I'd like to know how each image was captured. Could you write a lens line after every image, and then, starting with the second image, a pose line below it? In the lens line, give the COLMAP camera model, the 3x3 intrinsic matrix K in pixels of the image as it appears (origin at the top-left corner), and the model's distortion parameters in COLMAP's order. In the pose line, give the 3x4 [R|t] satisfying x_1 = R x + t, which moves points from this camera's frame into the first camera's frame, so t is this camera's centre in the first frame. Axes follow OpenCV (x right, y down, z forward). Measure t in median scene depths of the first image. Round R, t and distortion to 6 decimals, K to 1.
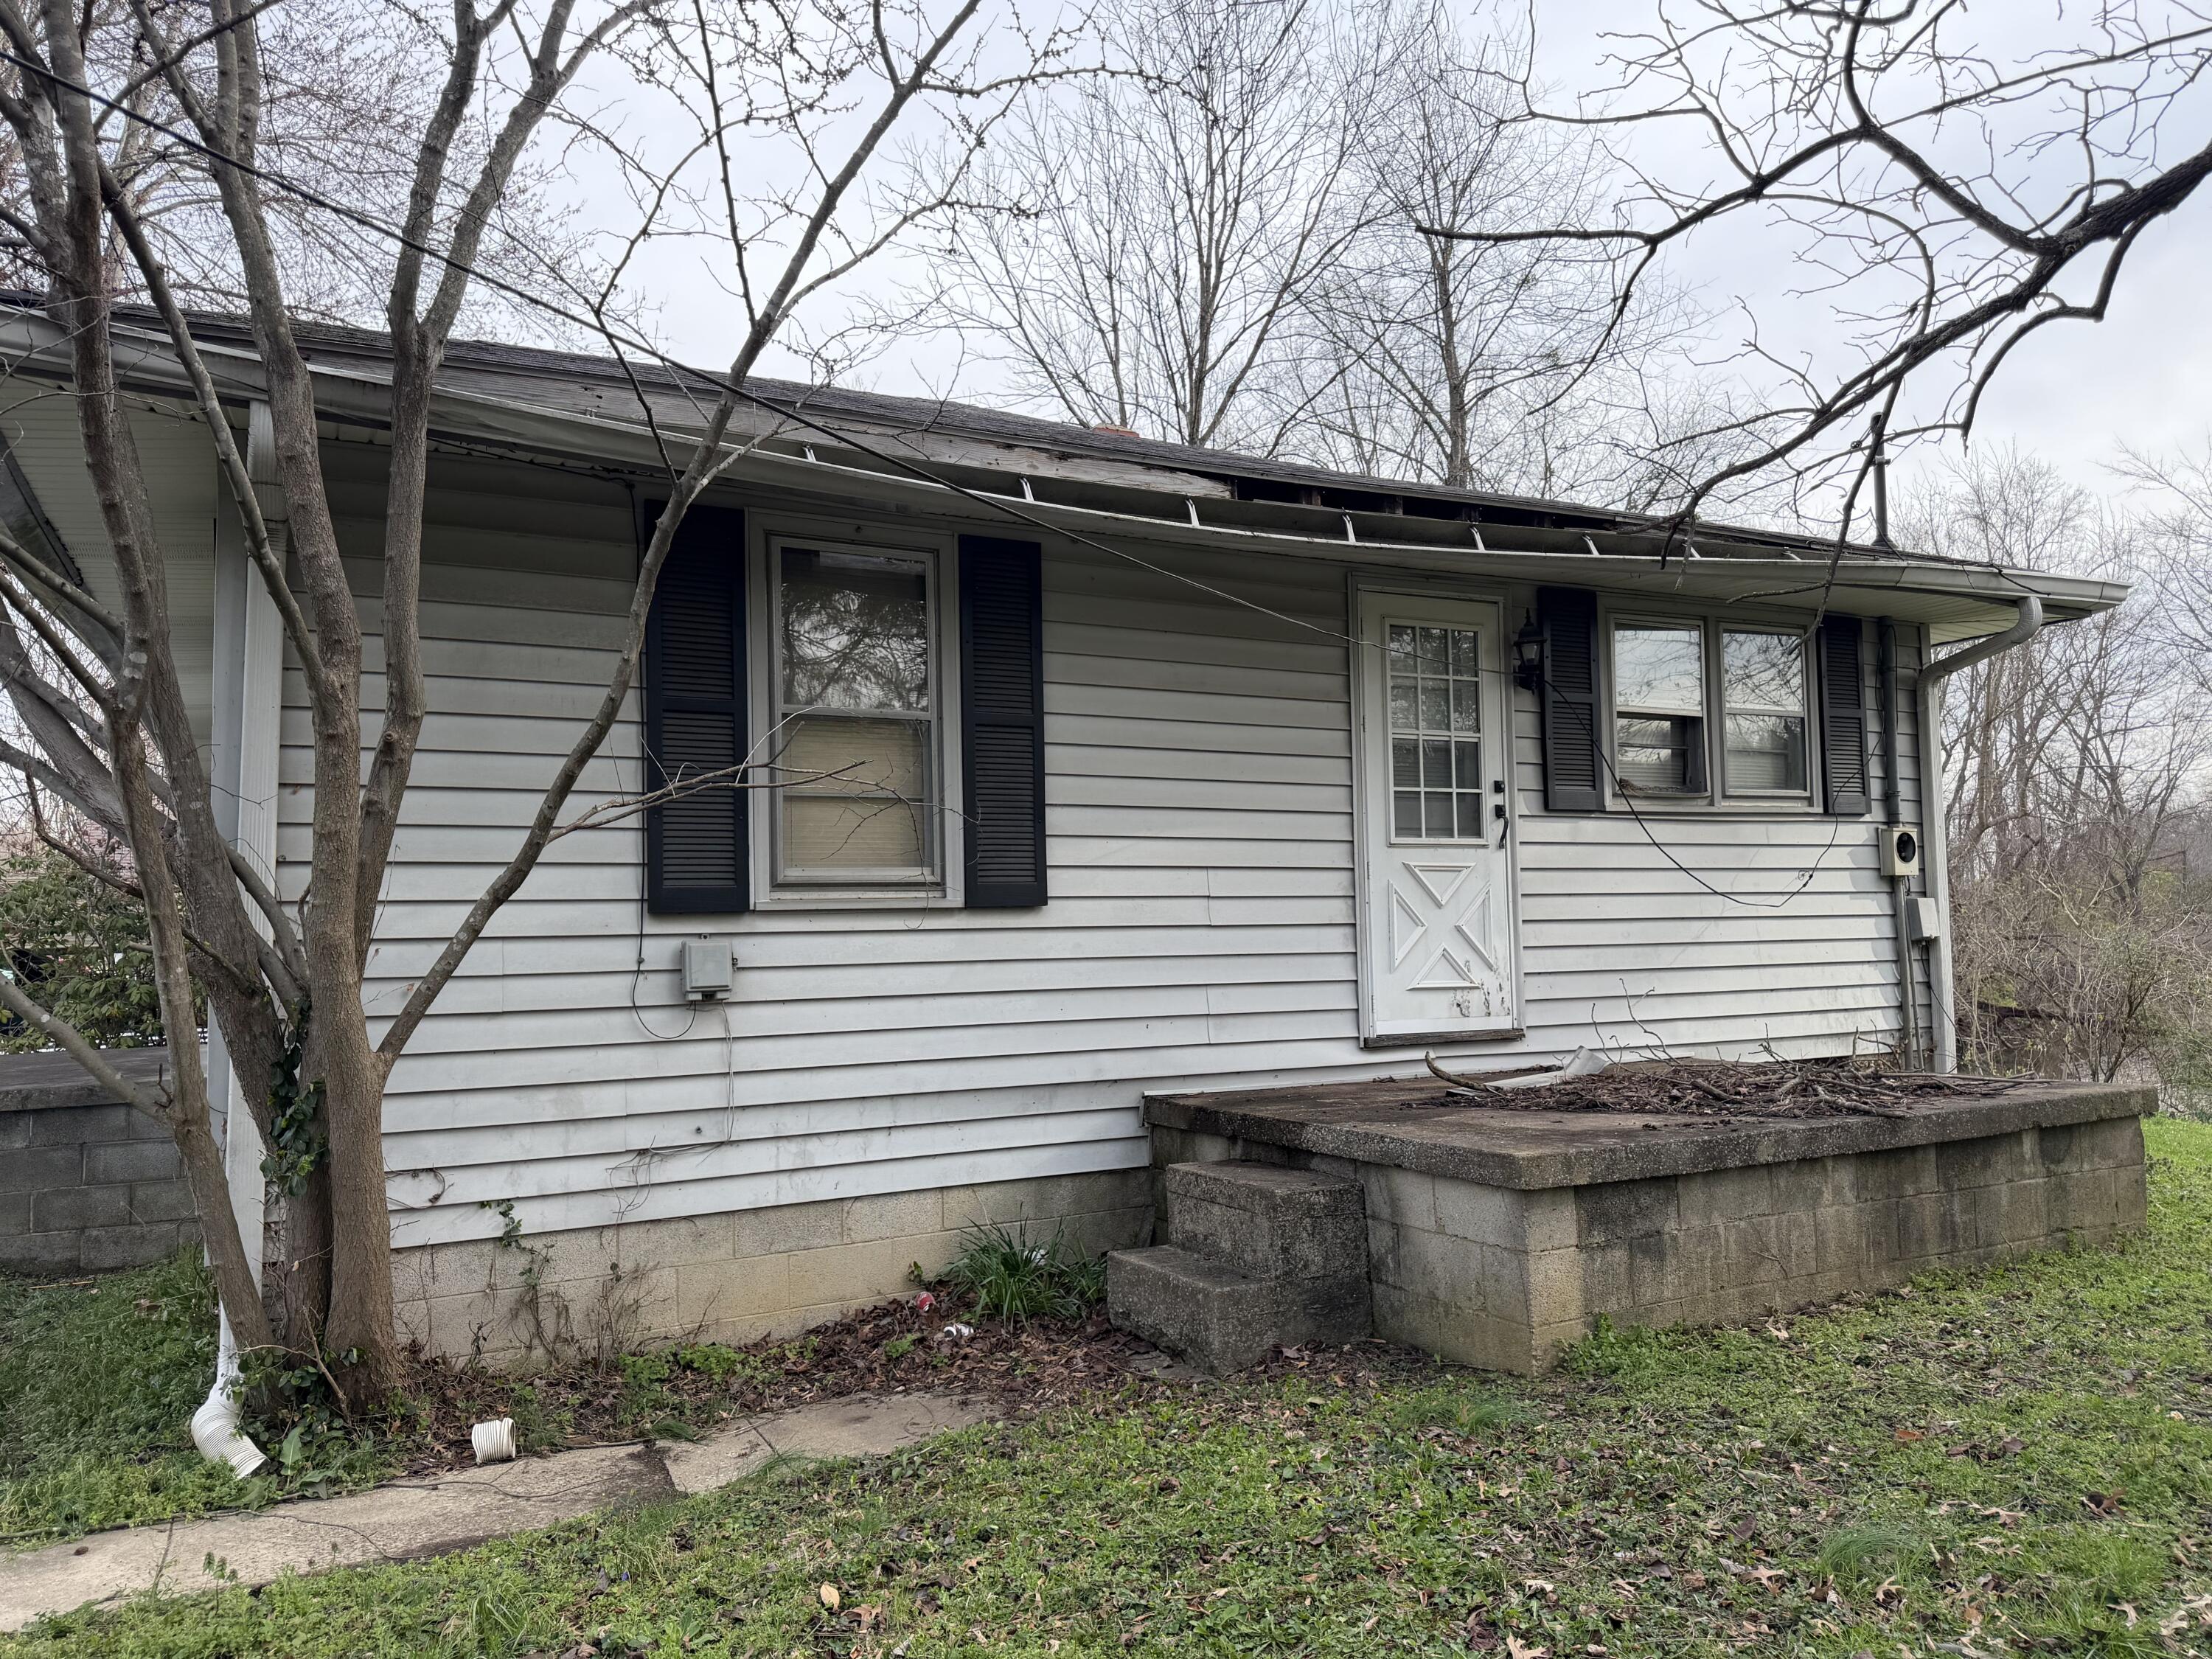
lens RADIAL K [[1550.0, 0, 1076.9], [0, 1550.0, 844.8], [0, 0, 1]] dist [0.180779, -0.355842]
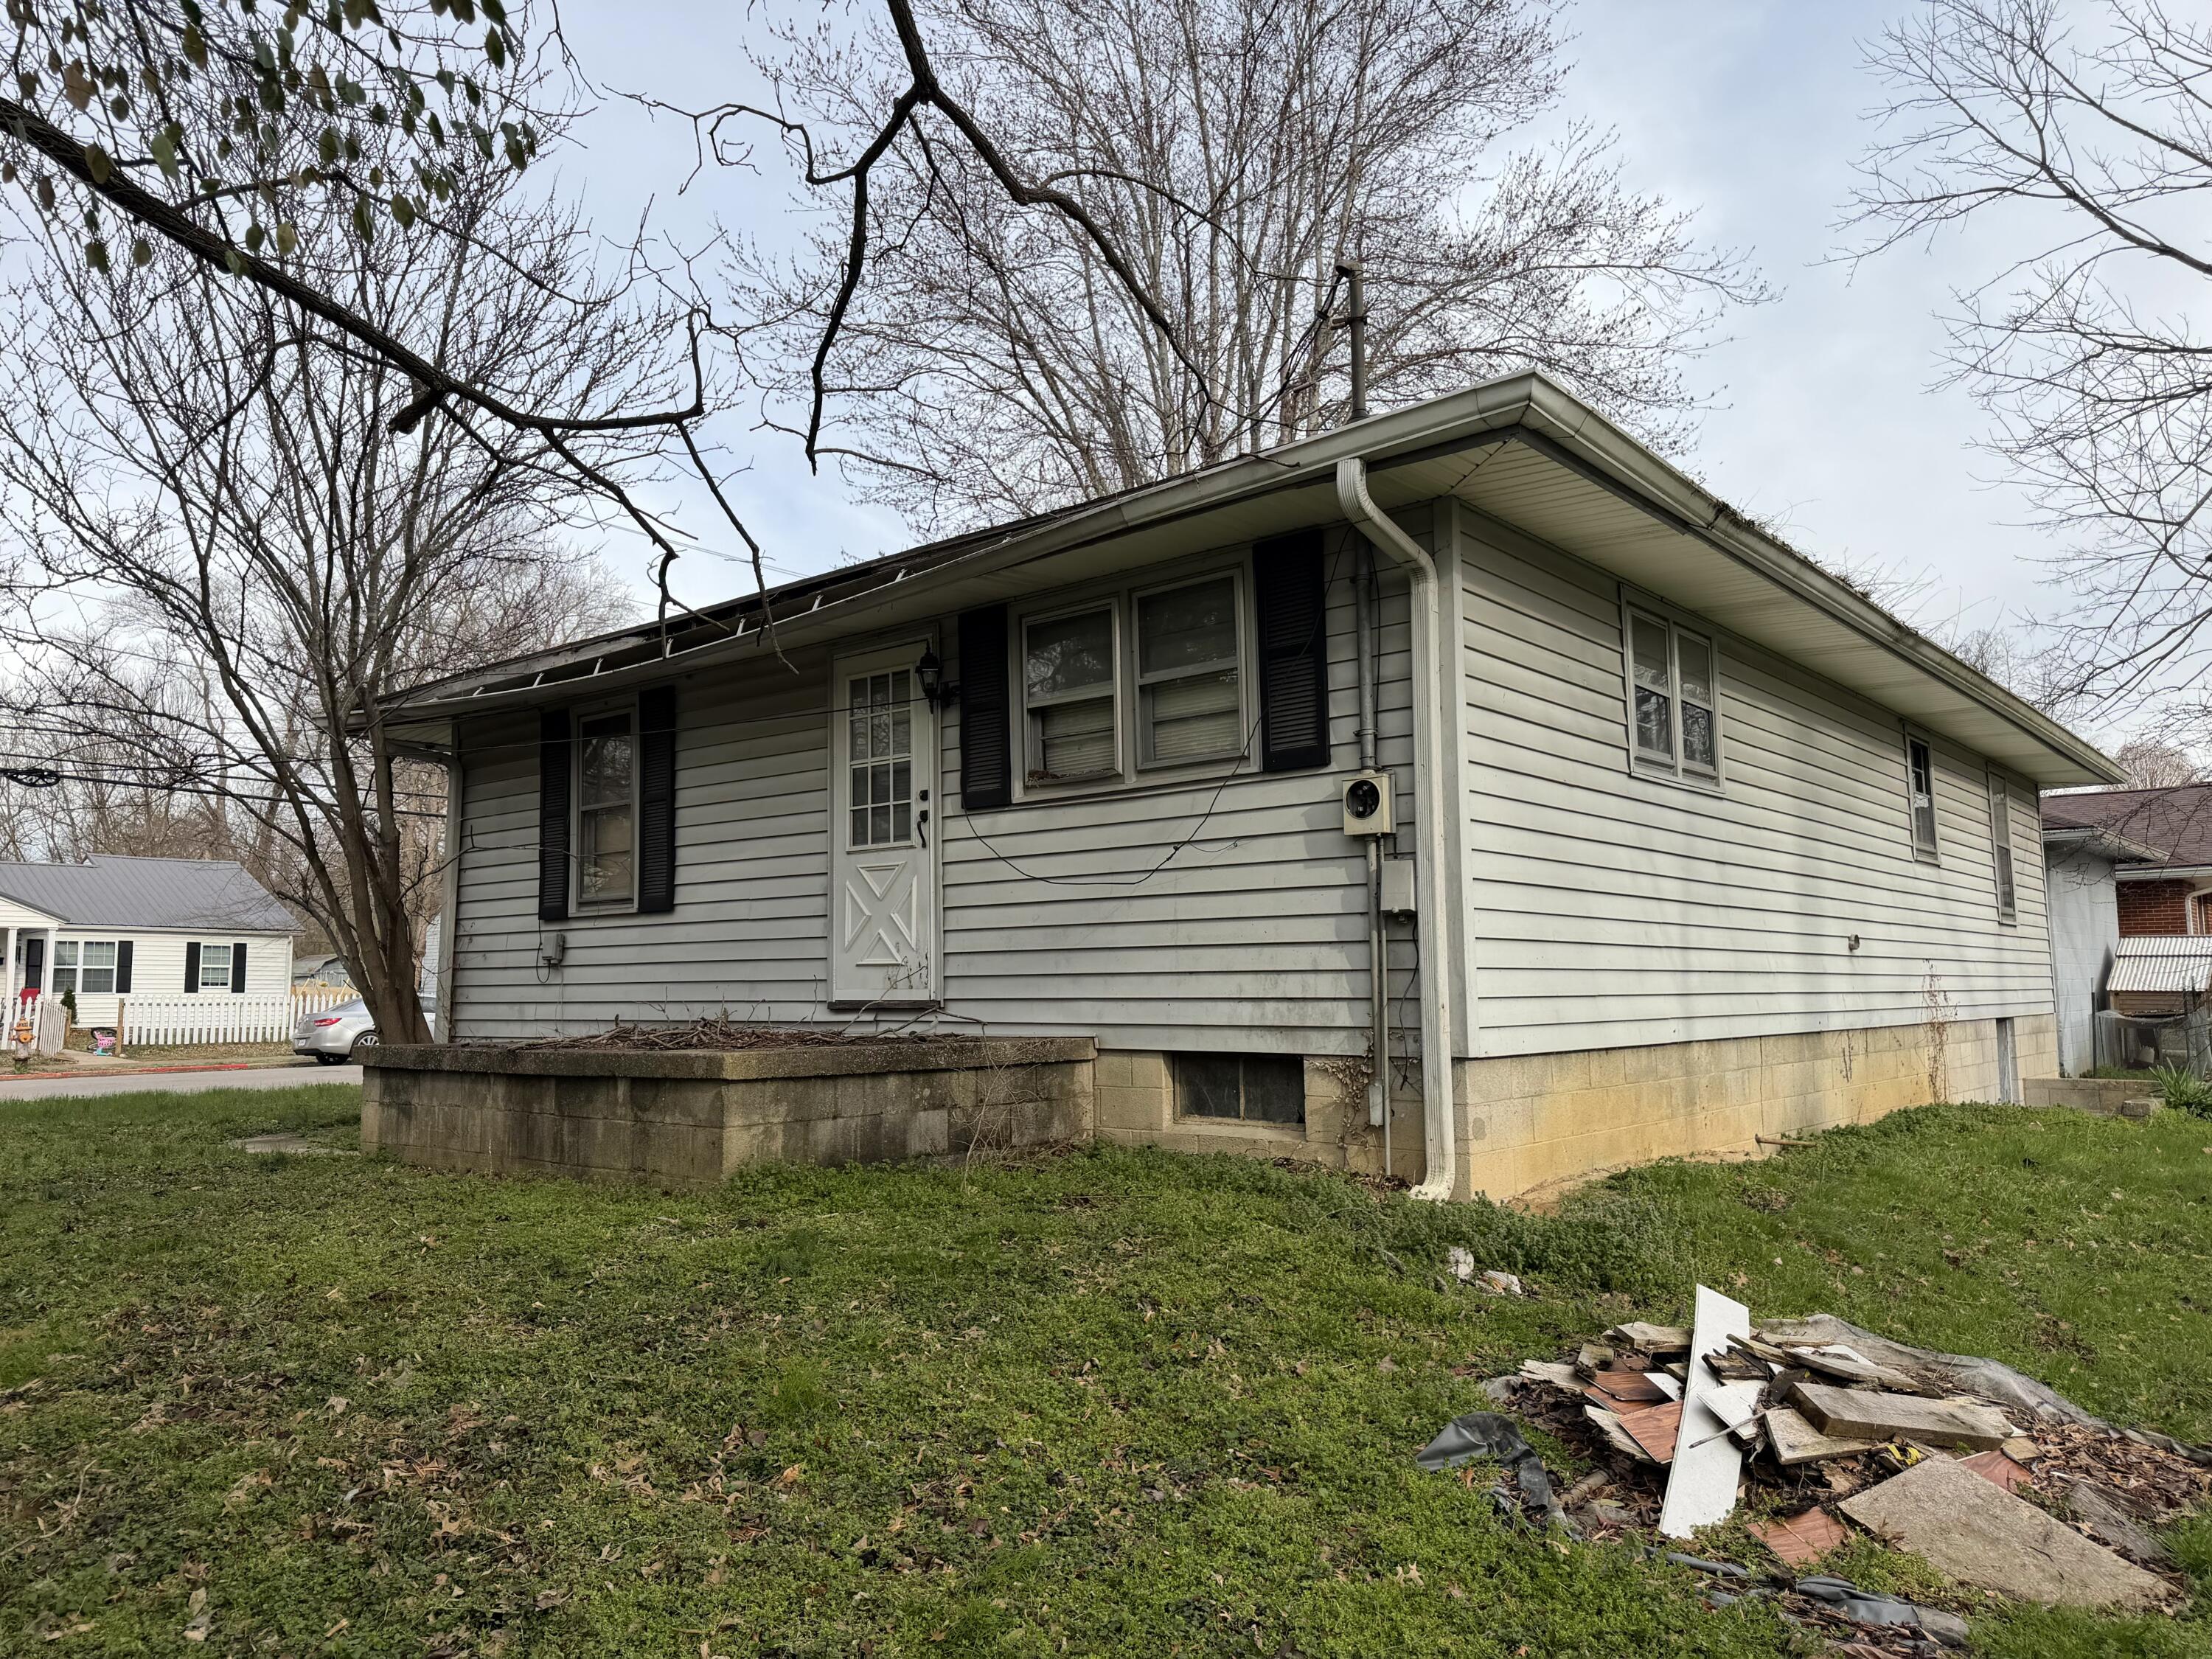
lens RADIAL K [[1550.0, 0, 1076.9], [0, 1550.0, 844.8], [0, 0, 1]] dist [0.180779, -0.355842]
pose [[0.364235, -0.066240, -0.928948, 1.437408], [0.057466, 0.997165, -0.048572, 0.065552], [0.929532, -0.035692, 0.367009, 0.695922]]
